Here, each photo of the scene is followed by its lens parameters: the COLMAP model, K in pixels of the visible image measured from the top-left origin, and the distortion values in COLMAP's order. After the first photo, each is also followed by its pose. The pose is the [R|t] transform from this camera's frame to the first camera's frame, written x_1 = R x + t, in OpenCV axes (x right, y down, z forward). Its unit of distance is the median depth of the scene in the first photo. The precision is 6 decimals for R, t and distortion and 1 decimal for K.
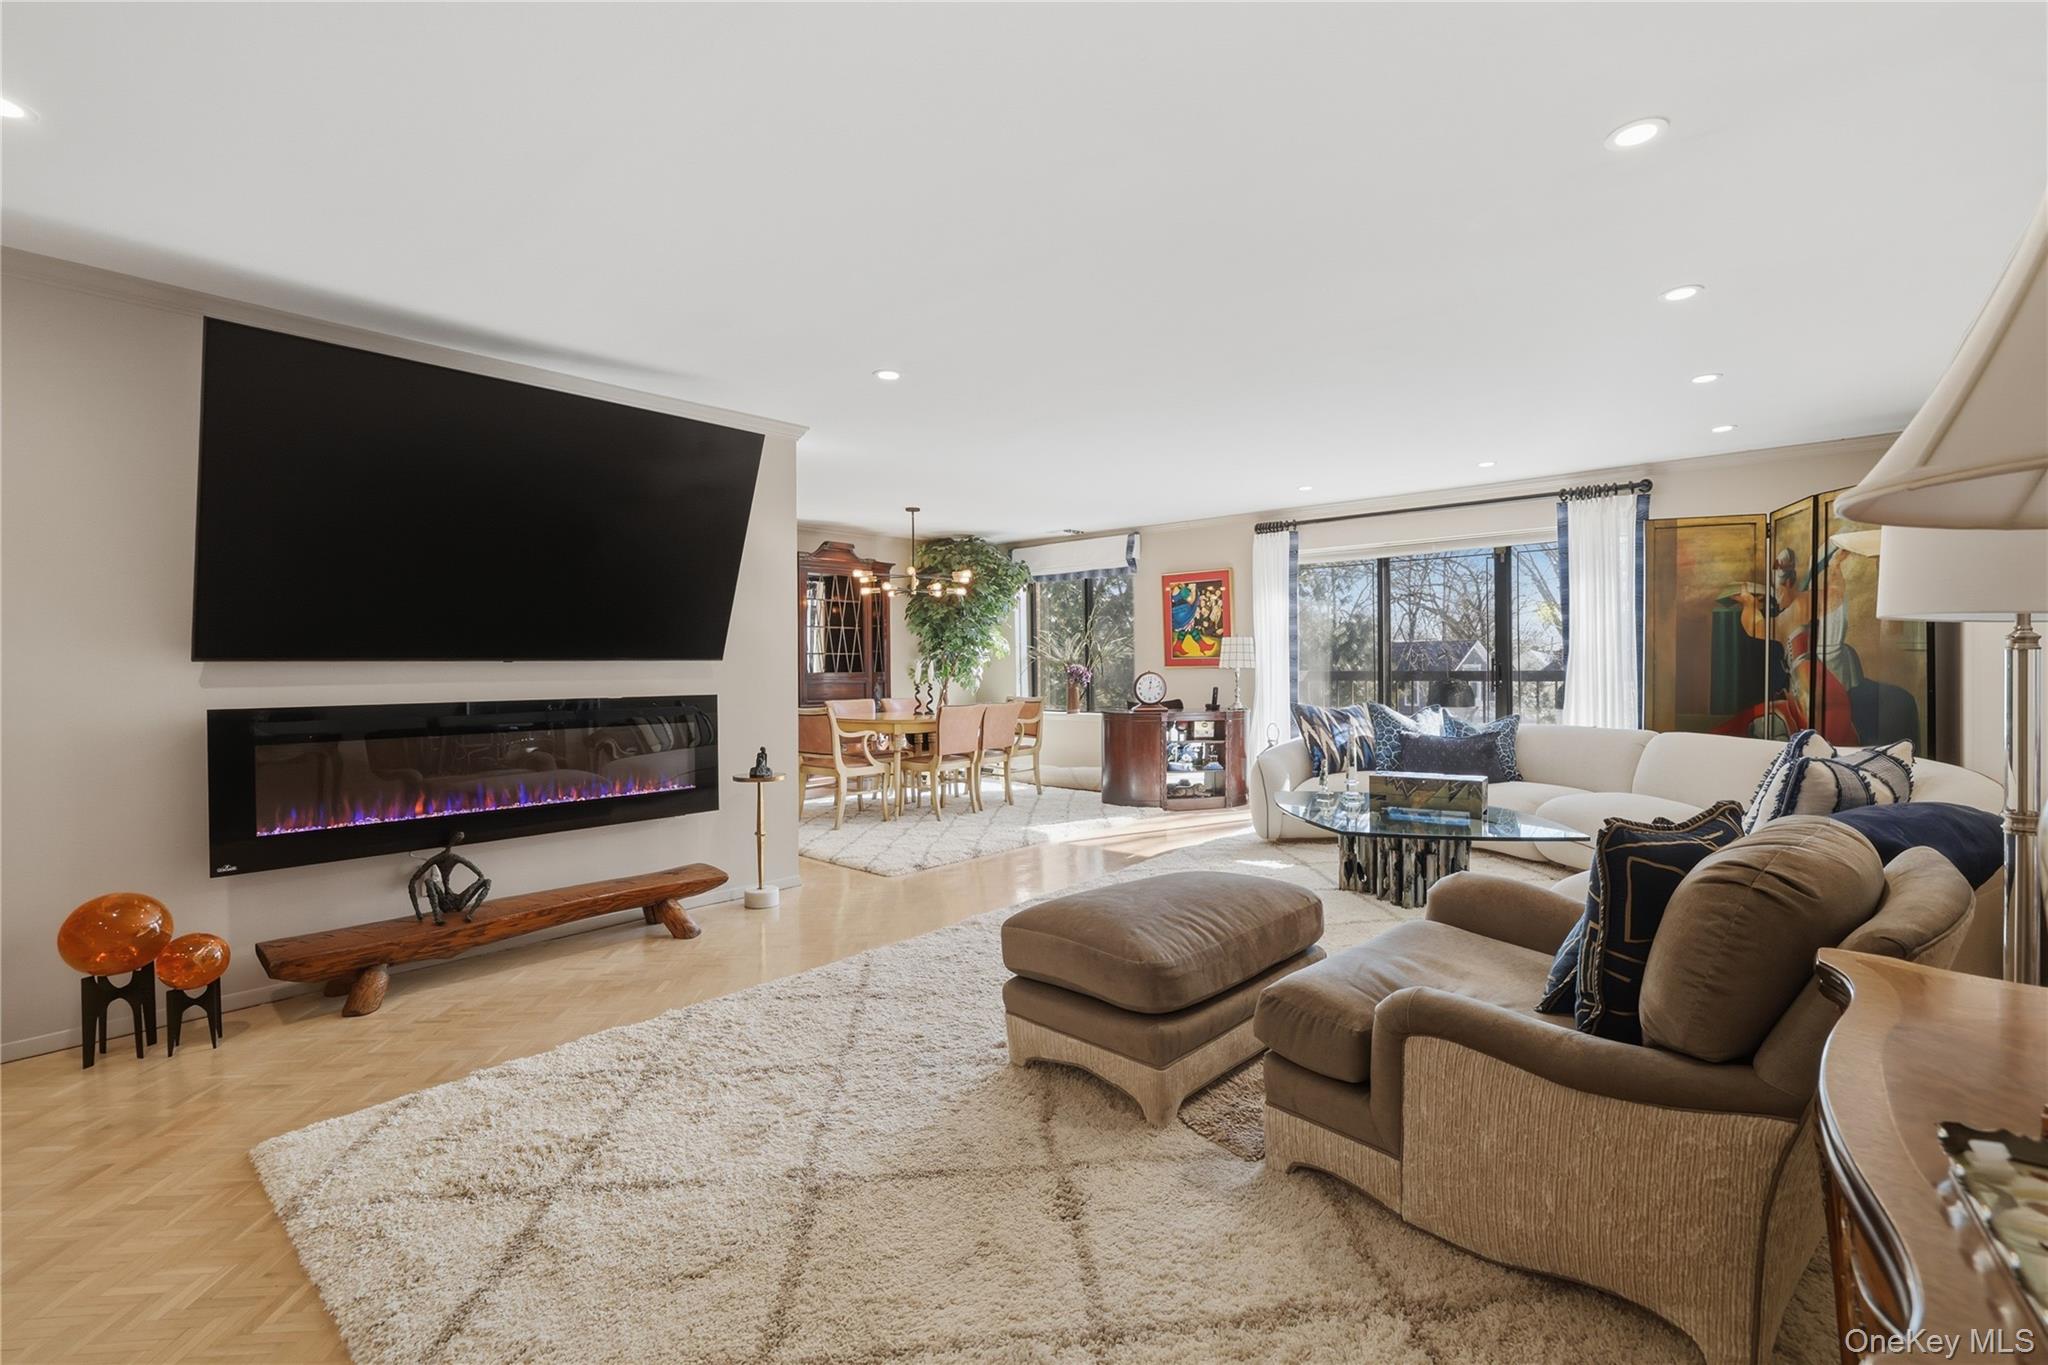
lens RADIAL K [[856.6, 0, 1022.9], [0, 856.6, 690.5], [0, 0, 1]] dist [0.003631, 0.000785]
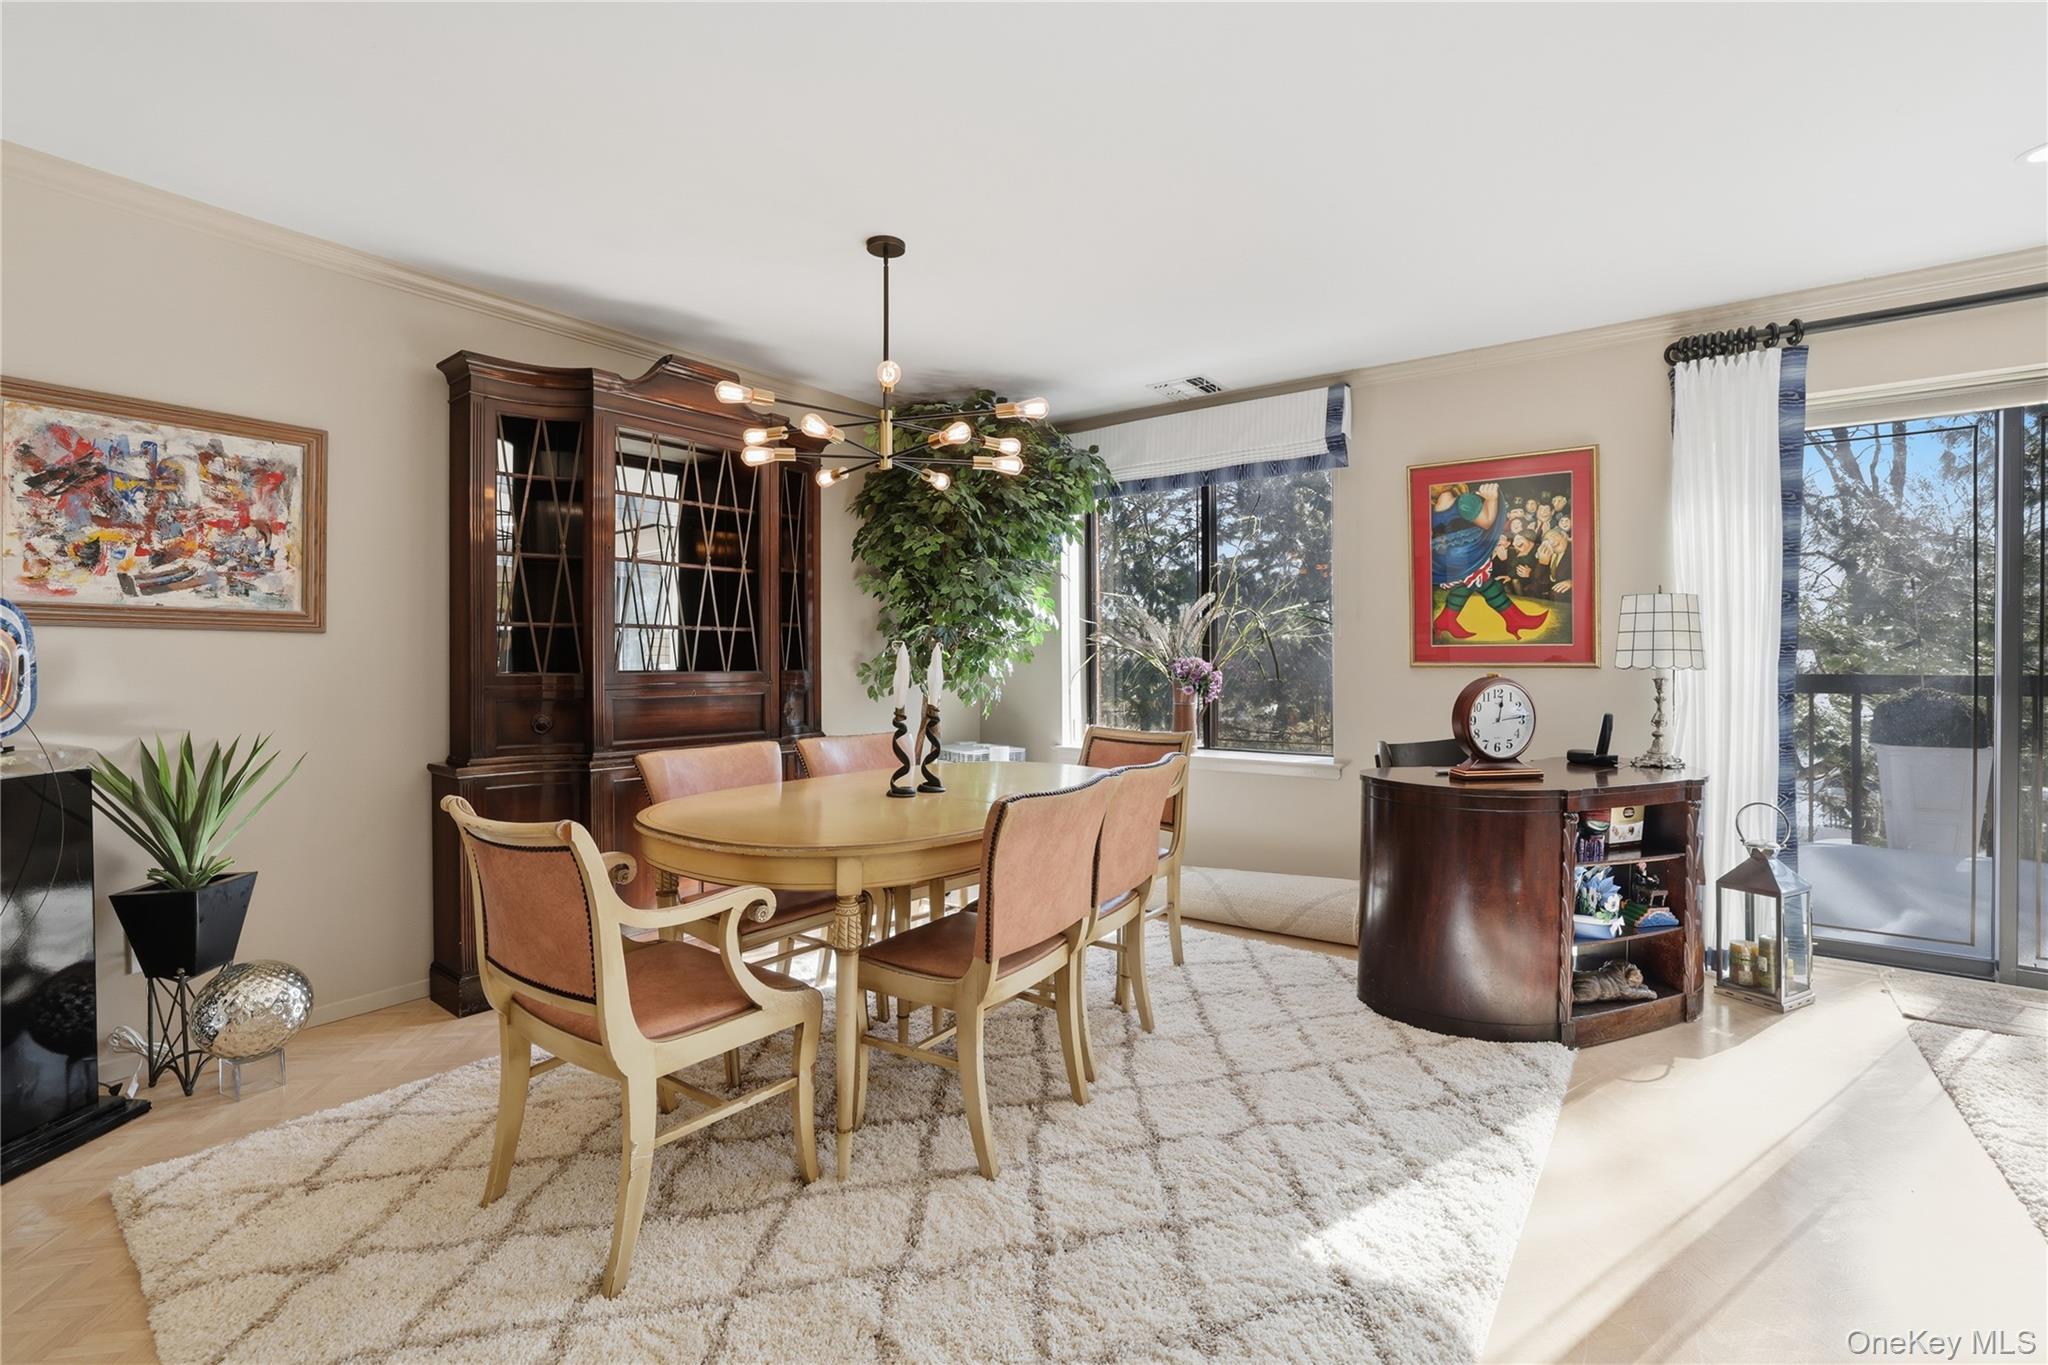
lens RADIAL K [[856.6, 0, 1029.0], [0, 856.6, 671.2], [0, 0, 1]] dist [0.003631, 0.000785]
pose [[0.995704, 0.005311, 0.092441, -0.091623], [-0.004327, 0.999932, -0.010842, -0.018111], [-0.092492, 0.010396, 0.995659, 0.568339]]
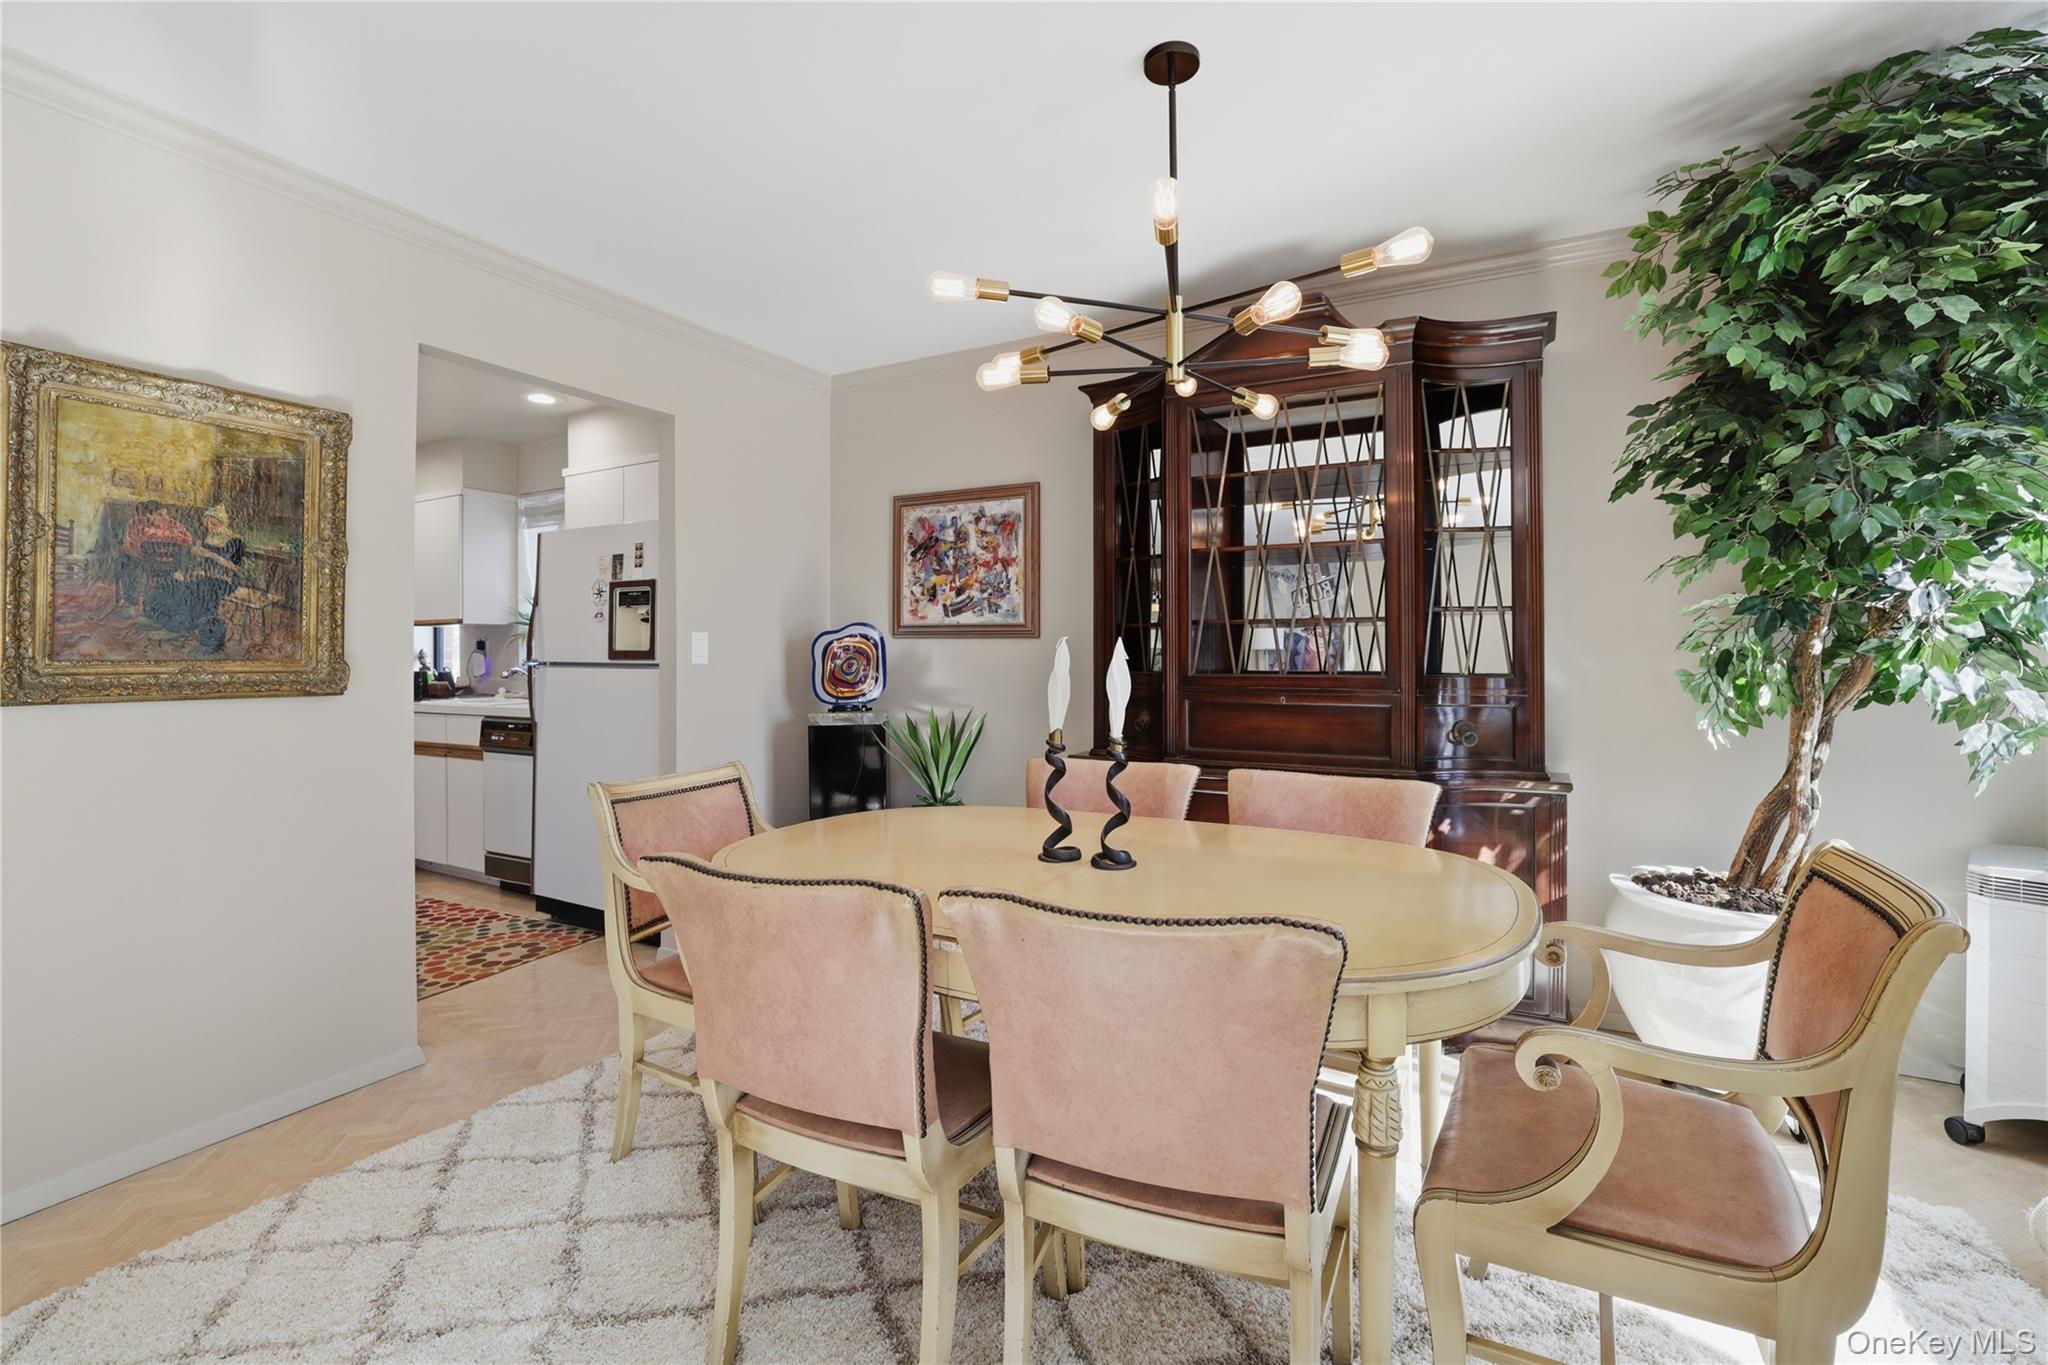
lens RADIAL K [[935.3, 0, 1000.0], [0, 935.3, 623.1], [0, 0, 1]] dist [0.002091, 0.000099]
pose [[0.277842, -0.010418, -0.960570, 0.141419], [-0.010253, 0.999852, -0.013809, -0.038617], [0.960572, 0.013685, 0.277694, 0.805098]]
